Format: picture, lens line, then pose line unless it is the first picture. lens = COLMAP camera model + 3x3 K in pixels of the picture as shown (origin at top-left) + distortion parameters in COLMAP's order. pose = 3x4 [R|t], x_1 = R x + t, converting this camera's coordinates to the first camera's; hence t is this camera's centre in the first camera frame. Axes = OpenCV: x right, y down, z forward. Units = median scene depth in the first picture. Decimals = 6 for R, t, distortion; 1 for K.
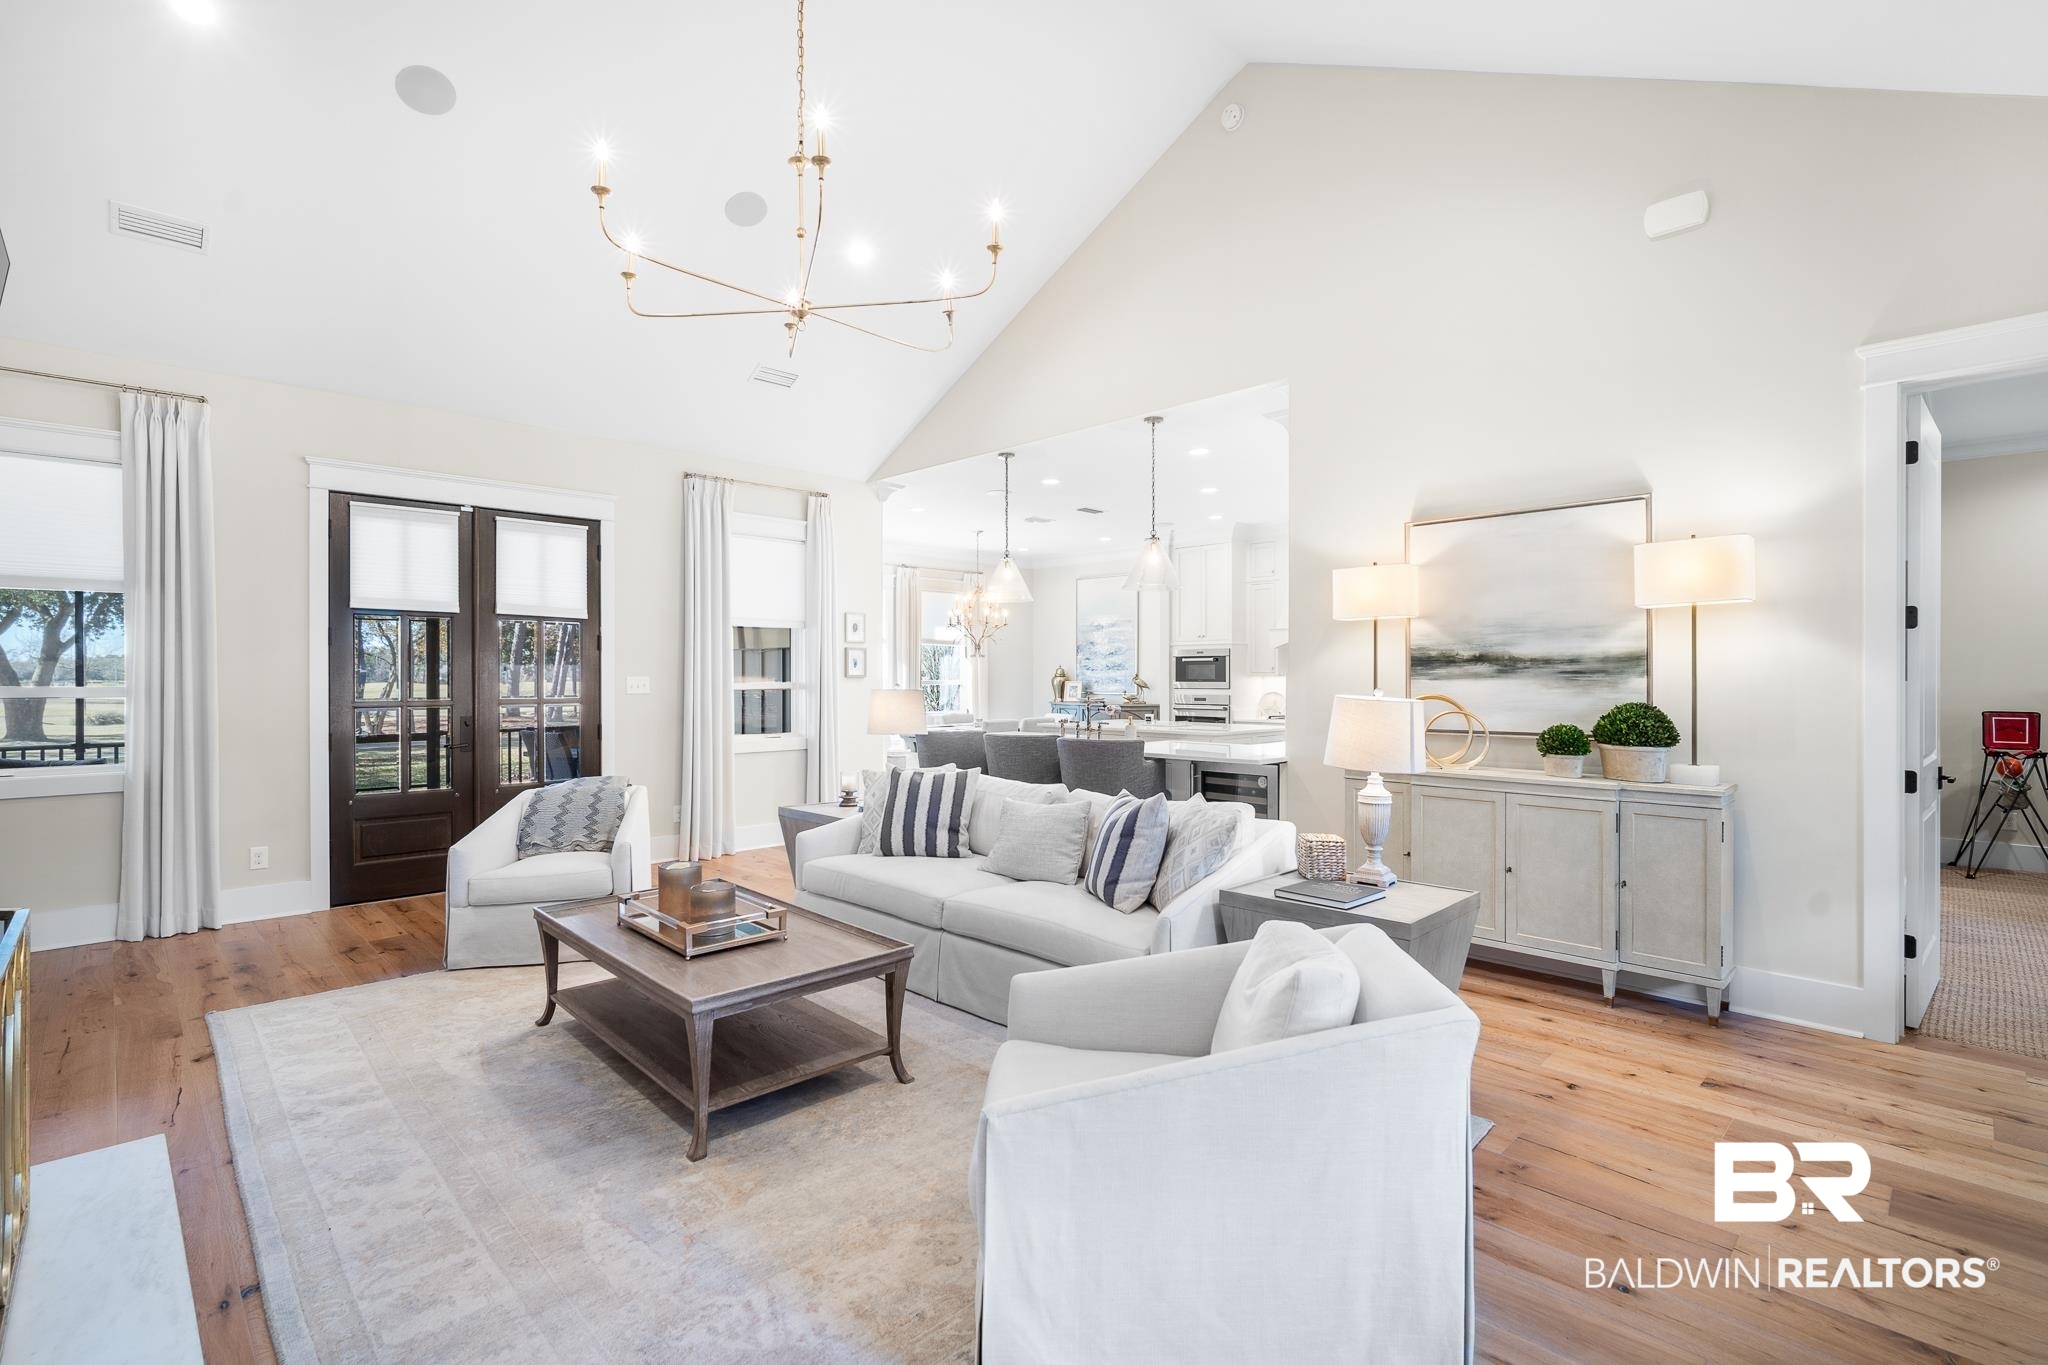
lens RADIAL K [[927.1, 0, 997.5], [0, 927.1, 675.6], [0, 0, 1]] dist [-0.002391, 0.001740]
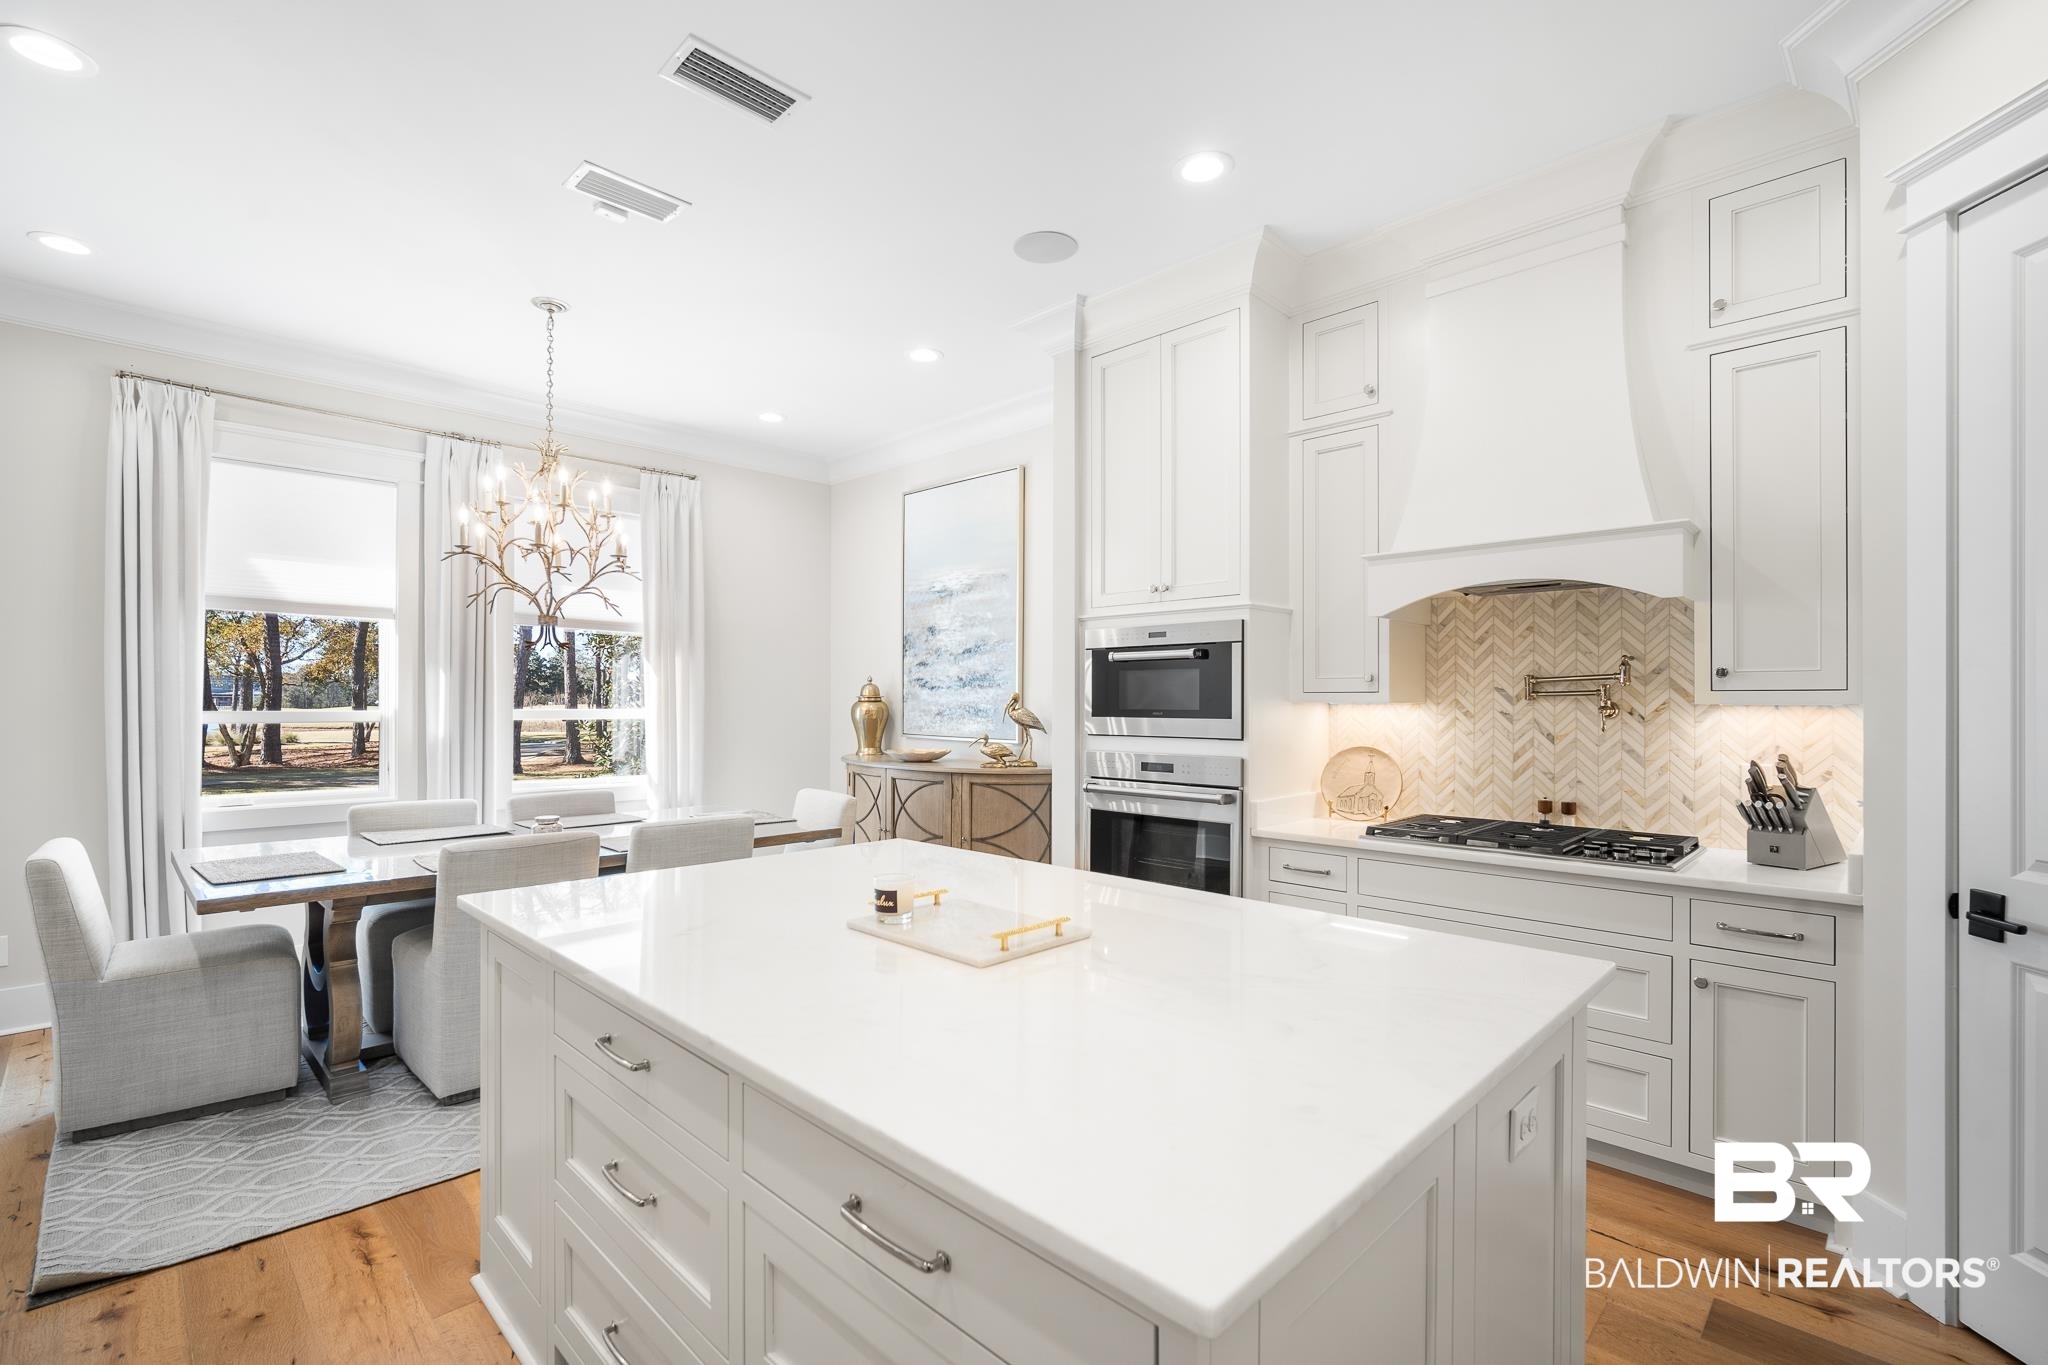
lens RADIAL K [[927.1, 0, 1020.7], [0, 927.1, 697.4], [0, 0, 1]] dist [-0.002391, 0.001740]
pose [[0.999482, 0.001280, 0.032147, 0.360737], [-0.001137, 0.999989, -0.004474, 0.001397], [-0.032152, 0.004435, 0.999473, 1.510394]]
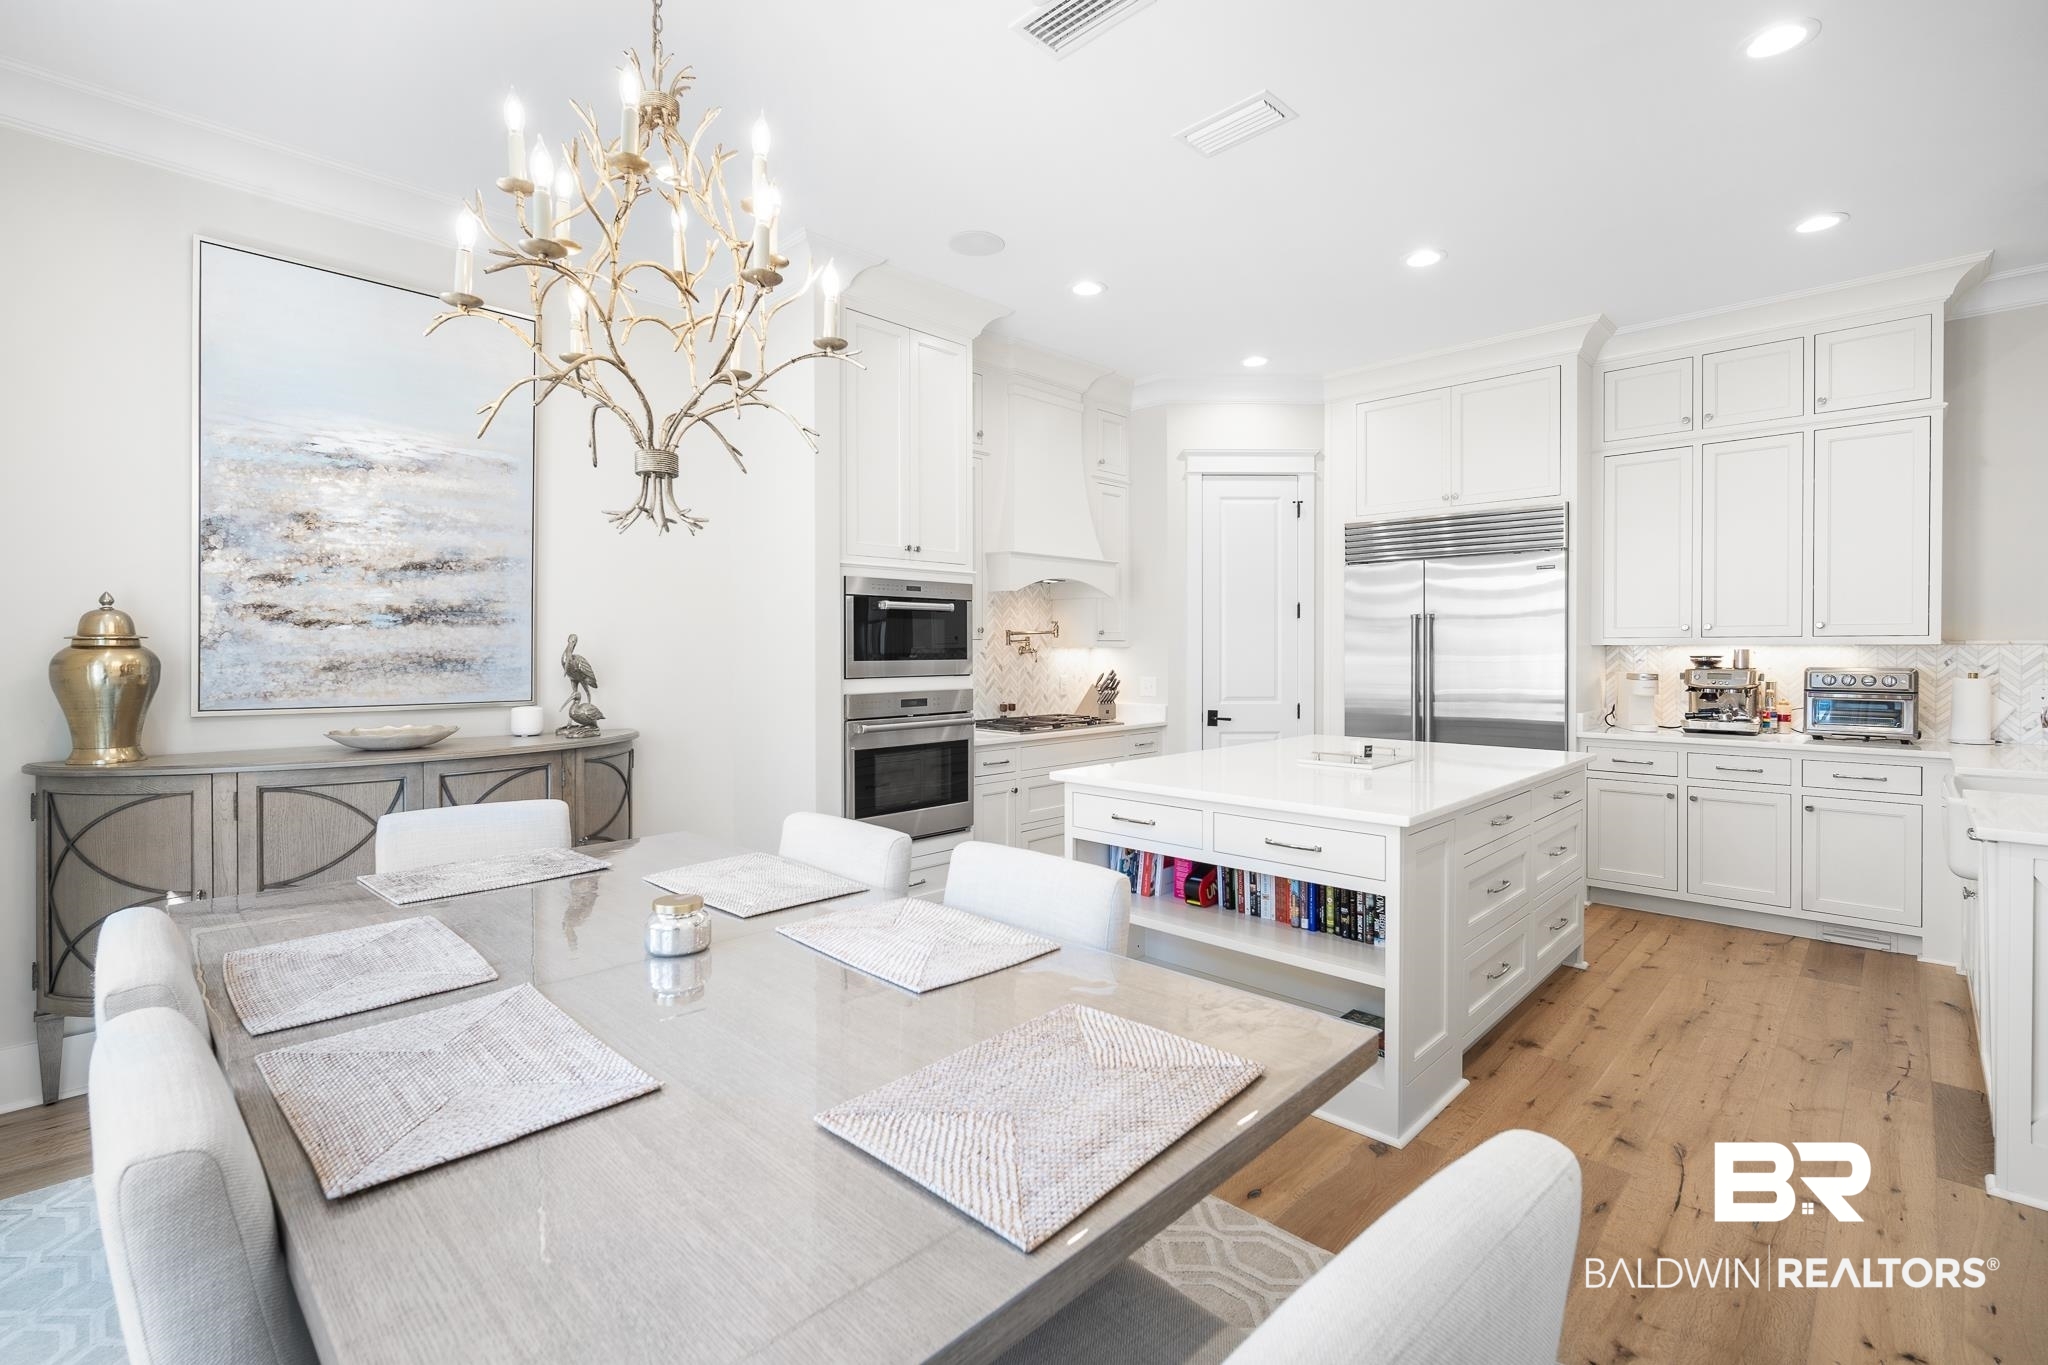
lens RADIAL K [[927.1, 0, 1040.3], [0, 927.1, 660.6], [0, 0, 1]] dist [-0.002391, 0.001740]
pose [[-0.059769, -0.014824, 0.998102, -0.442887], [0.001557, 0.999887, 0.014943, 0.002024], [-0.998211, 0.002447, -0.059739, 2.247004]]
